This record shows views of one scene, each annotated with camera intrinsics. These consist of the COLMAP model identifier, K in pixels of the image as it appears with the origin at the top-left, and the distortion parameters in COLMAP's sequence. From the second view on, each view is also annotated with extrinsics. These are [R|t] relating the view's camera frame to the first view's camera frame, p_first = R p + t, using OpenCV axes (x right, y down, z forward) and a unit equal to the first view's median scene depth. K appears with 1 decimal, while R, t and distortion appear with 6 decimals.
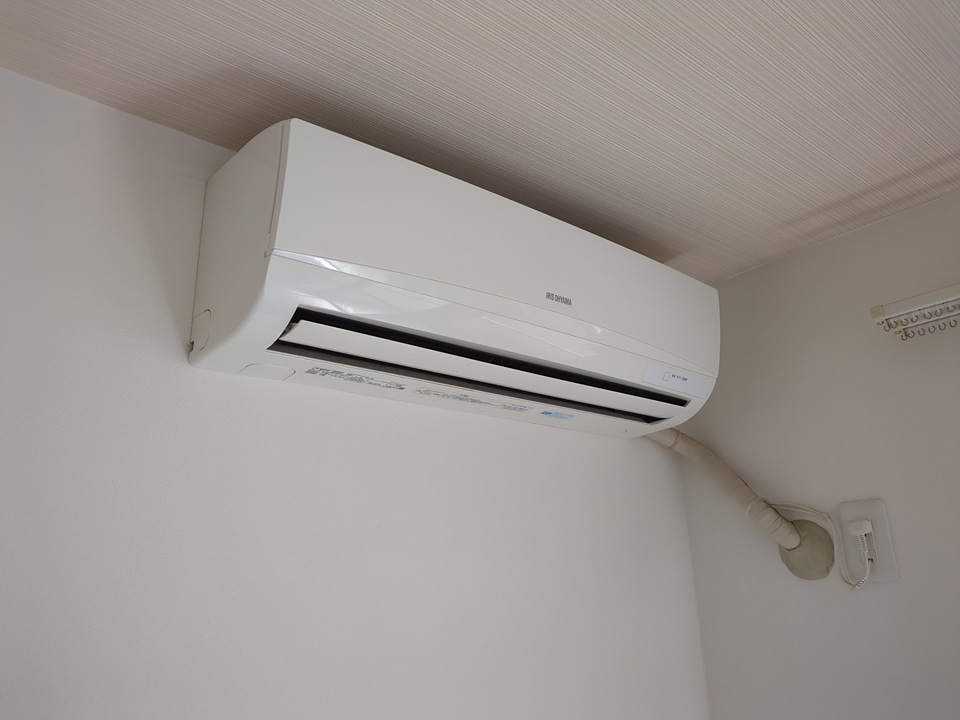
lens RADIAL K [[716.1, 0, 479.3], [0, 716.1, 360.3], [0, 0, 1]] dist [0.032995, -0.011119]
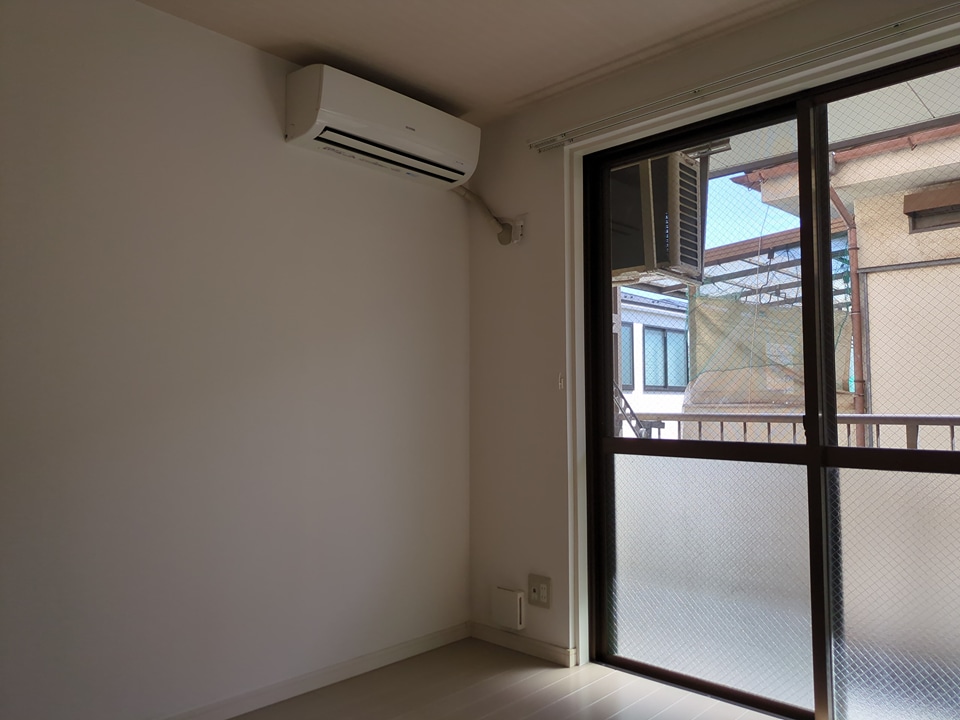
lens RADIAL K [[716.1, 0, 479.1], [0, 716.1, 357.8], [0, 0, 1]] dist [0.032995, -0.011119]
pose [[0.990745, 0.030256, 0.132319, 0.025081], [-0.061796, 0.968493, 0.241251, 0.080906], [-0.120851, -0.247195, 0.961400, -1.787485]]
